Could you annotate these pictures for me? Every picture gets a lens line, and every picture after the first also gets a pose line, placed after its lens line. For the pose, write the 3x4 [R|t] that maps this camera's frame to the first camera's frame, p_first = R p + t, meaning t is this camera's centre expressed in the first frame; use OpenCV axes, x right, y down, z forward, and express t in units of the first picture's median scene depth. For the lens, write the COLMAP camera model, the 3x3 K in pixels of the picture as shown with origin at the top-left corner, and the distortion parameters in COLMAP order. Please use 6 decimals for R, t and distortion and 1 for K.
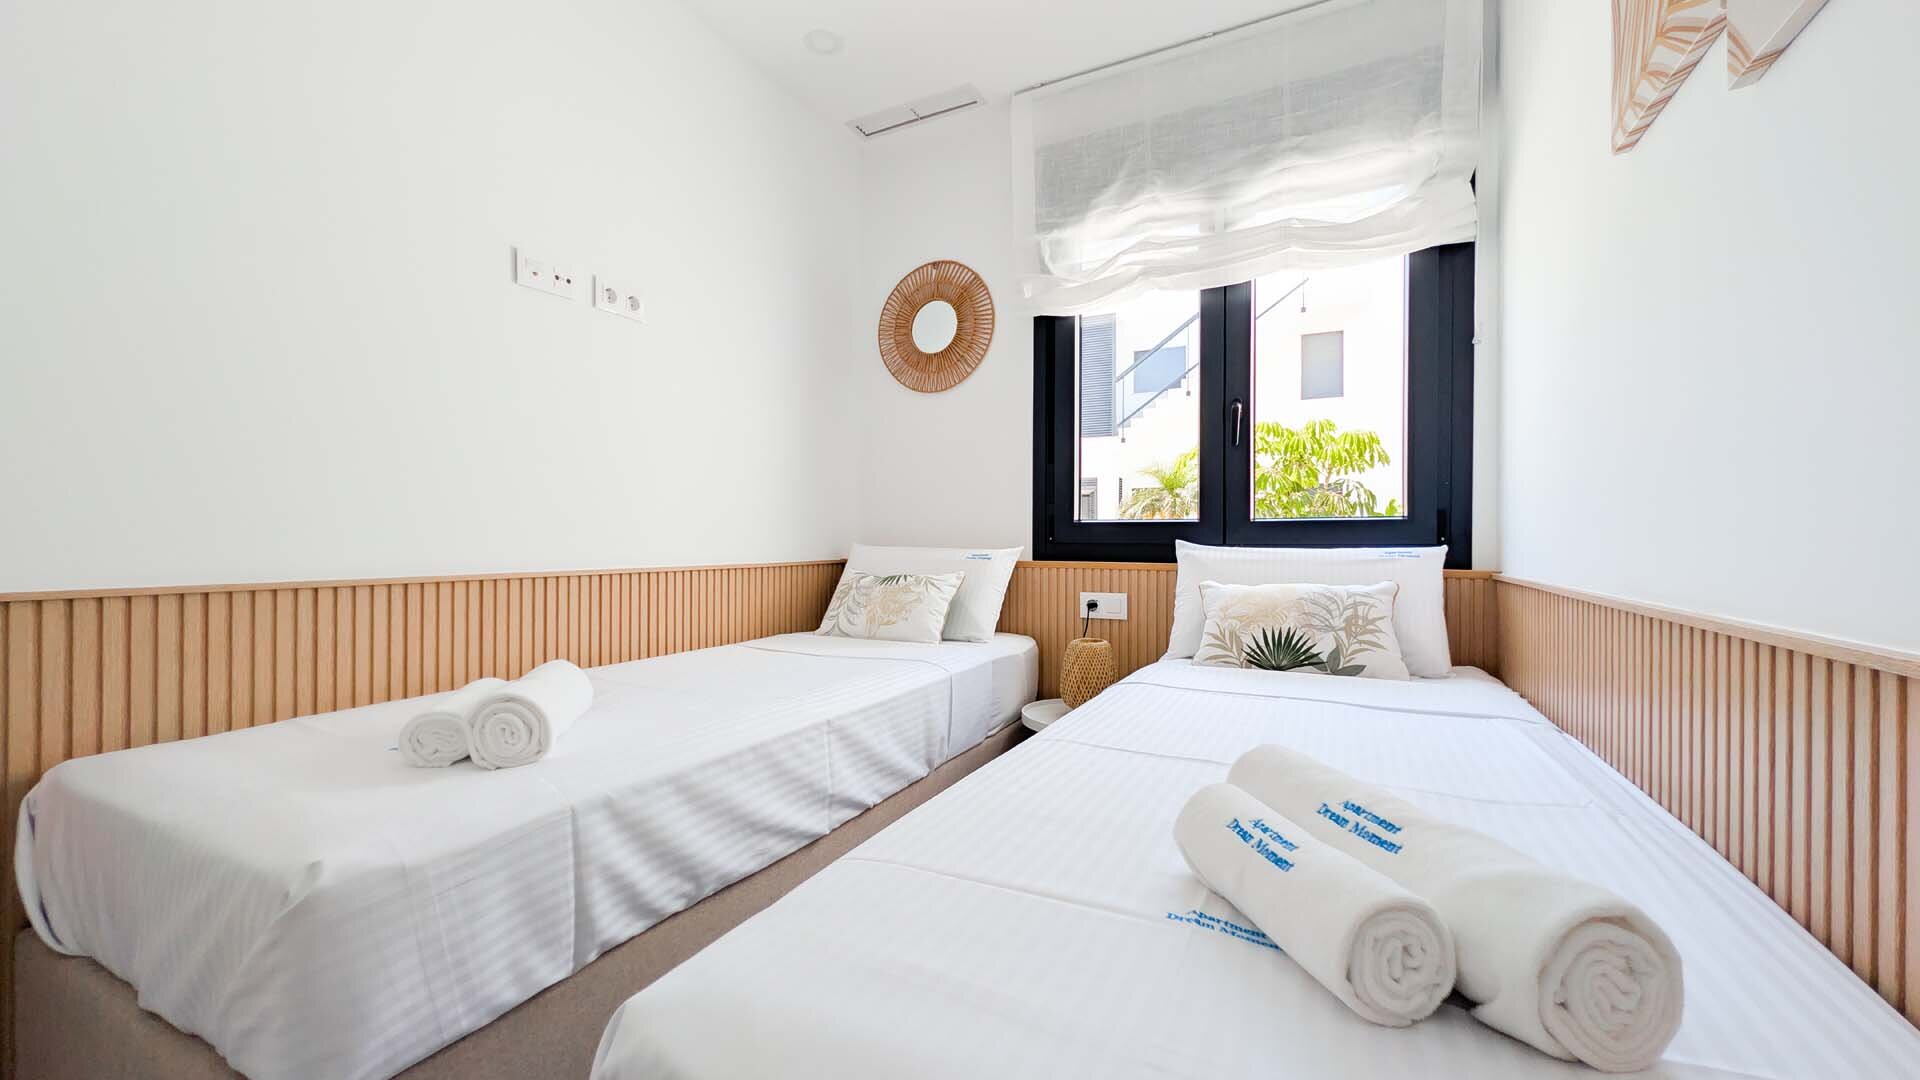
lens RADIAL K [[737.7, 0, 974.8], [0, 737.7, 532.0], [0, 0, 1]] dist [0.015946, -0.000053]
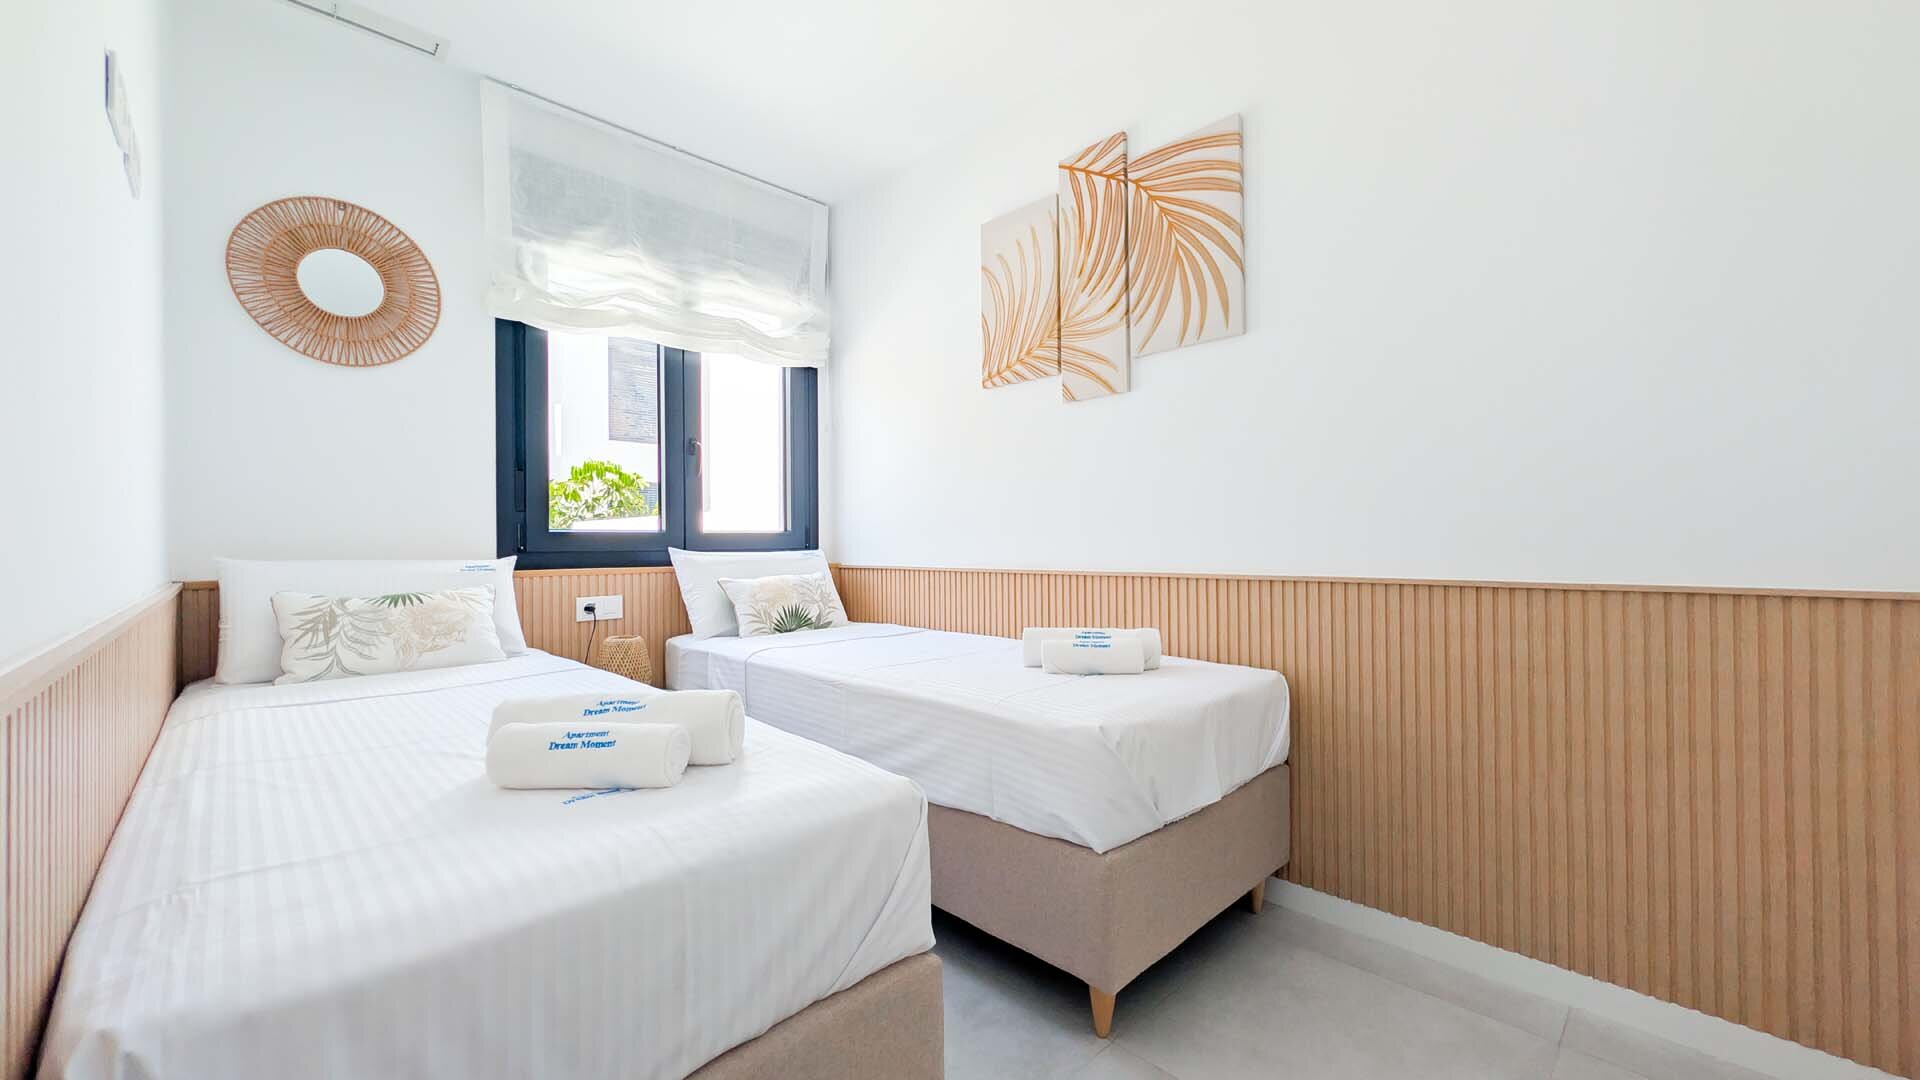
lens RADIAL K [[737.7, 0, 928.7], [0, 737.7, 531.3], [0, 0, 1]] dist [0.015946, -0.000053]
pose [[0.349866, 0.010164, 0.936745, -0.697895], [-0.001492, 0.999946, -0.010293, -0.004045], [-0.936799, 0.002204, 0.349862, 0.154383]]
